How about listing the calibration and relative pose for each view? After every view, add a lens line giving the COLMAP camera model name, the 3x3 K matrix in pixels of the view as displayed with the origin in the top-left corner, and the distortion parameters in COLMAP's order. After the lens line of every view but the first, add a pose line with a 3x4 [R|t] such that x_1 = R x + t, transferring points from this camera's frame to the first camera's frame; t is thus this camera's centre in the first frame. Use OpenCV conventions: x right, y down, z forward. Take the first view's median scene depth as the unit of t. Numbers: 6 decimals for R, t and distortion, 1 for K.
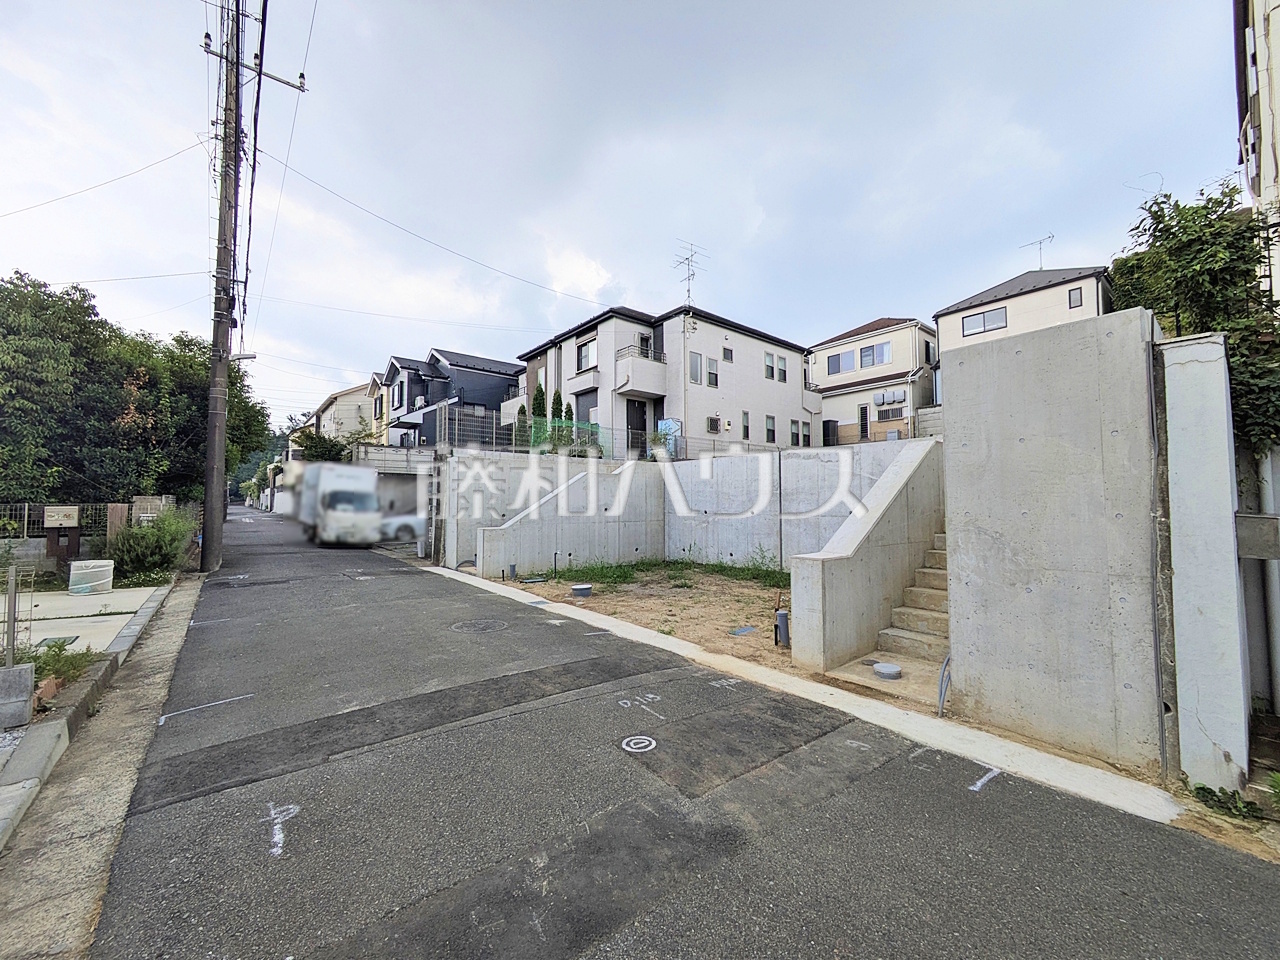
lens RADIAL K [[505.7, 0, 641.7], [0, 505.7, 481.6], [0, 0, 1]] dist [-0.001541, 0.001154]
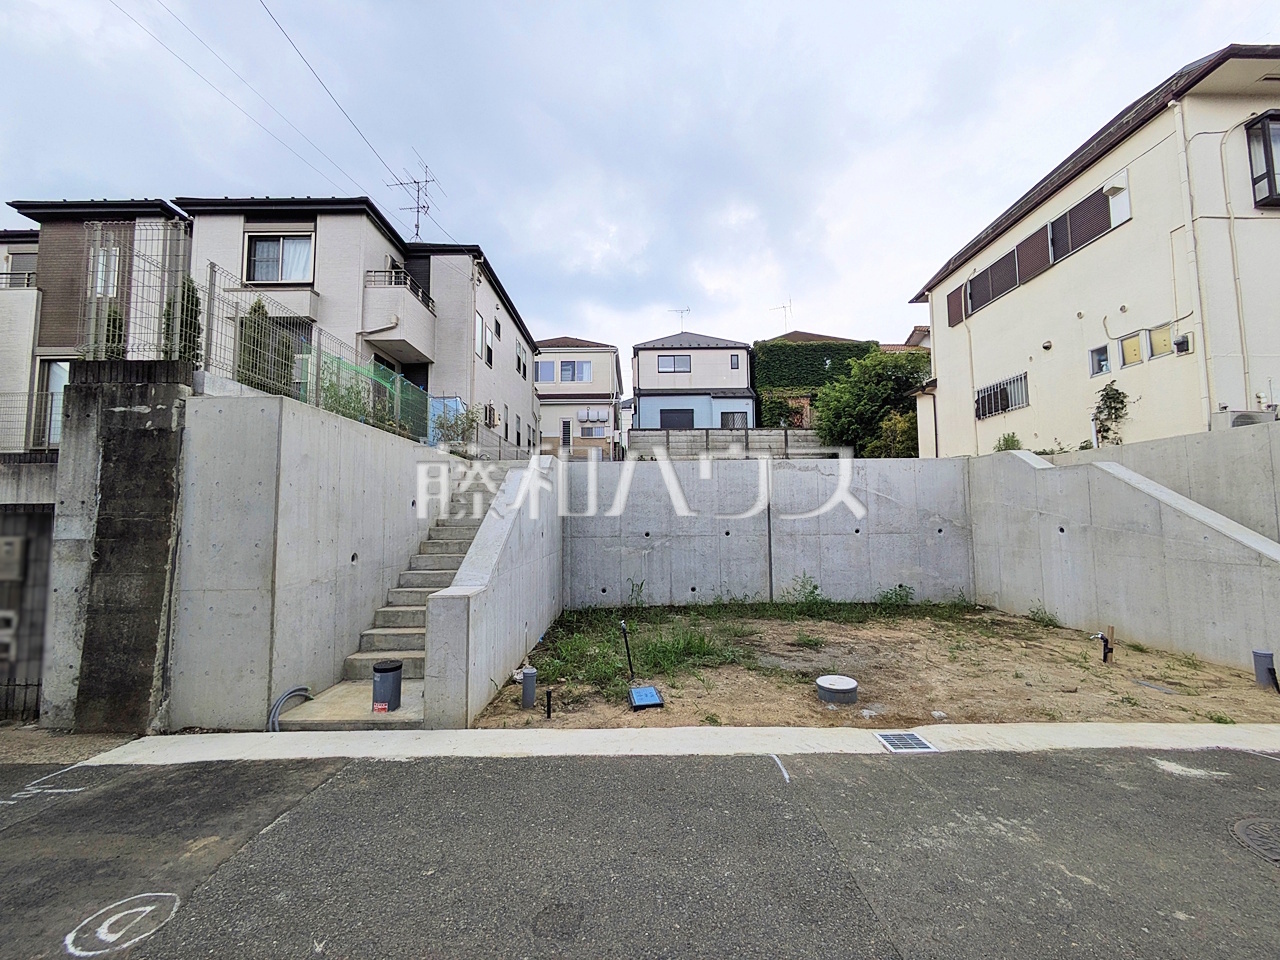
lens RADIAL K [[505.2, 0, 641.6], [0, 505.2, 481.5], [0, 0, 1]] dist [-0.001415, 0.000552]
pose [[0.628909, 0.050037, 0.775867, -0.288403], [-0.024885, 0.998711, -0.044238, 0.011026], [-0.777081, 0.008514, 0.629343, 0.354446]]
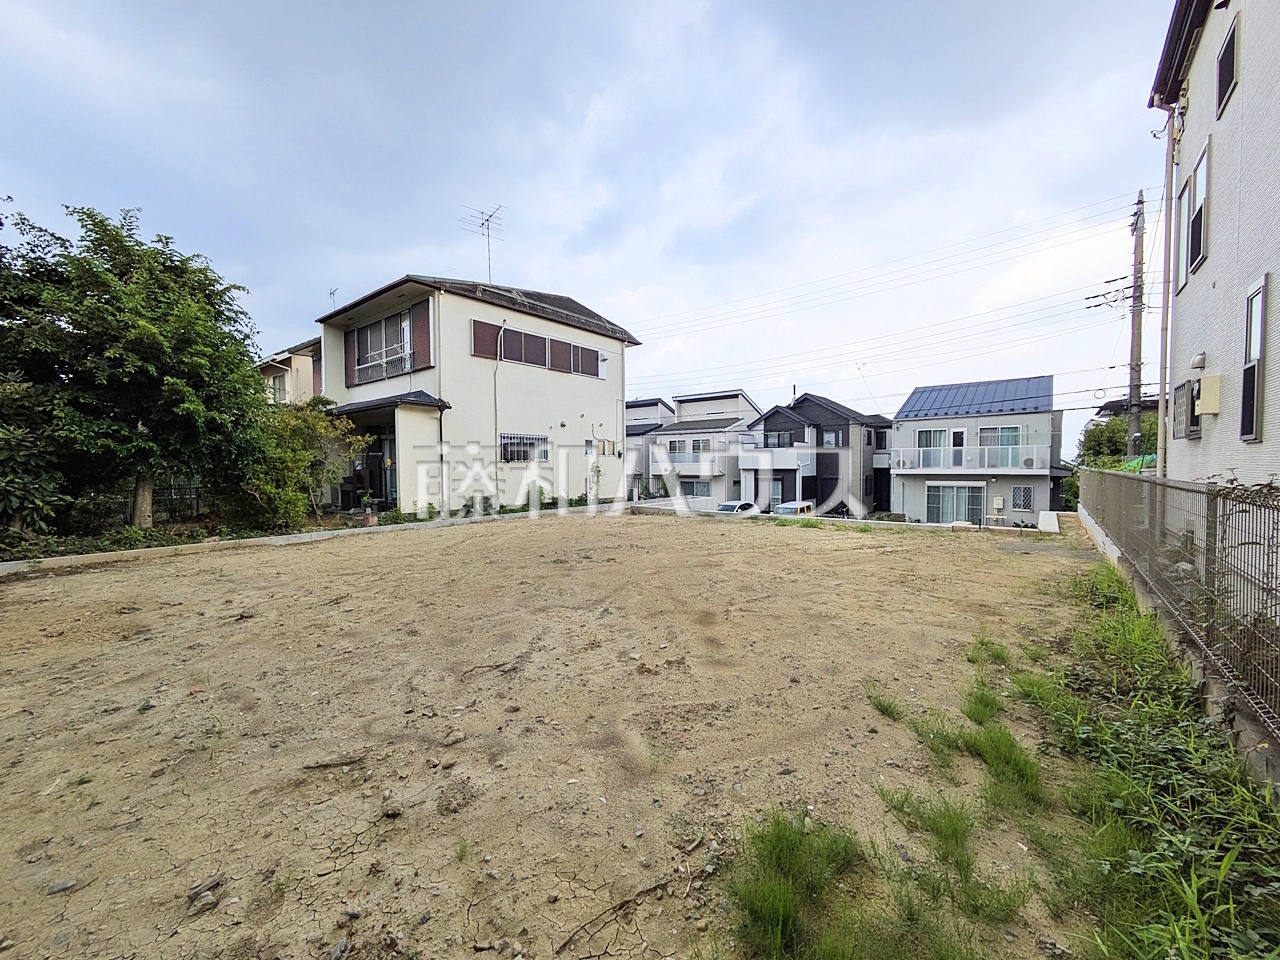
lens RADIAL K [[504.1, 0, 642.4], [0, 504.1, 483.2], [0, 0, 1]] dist [-0.005835, 0.000510]
pose [[-0.979892, 0.014676, -0.198989, 0.478197], [0.016214, 0.999850, -0.006100, -0.076068], [0.198869, -0.009204, -0.979983, 1.197323]]
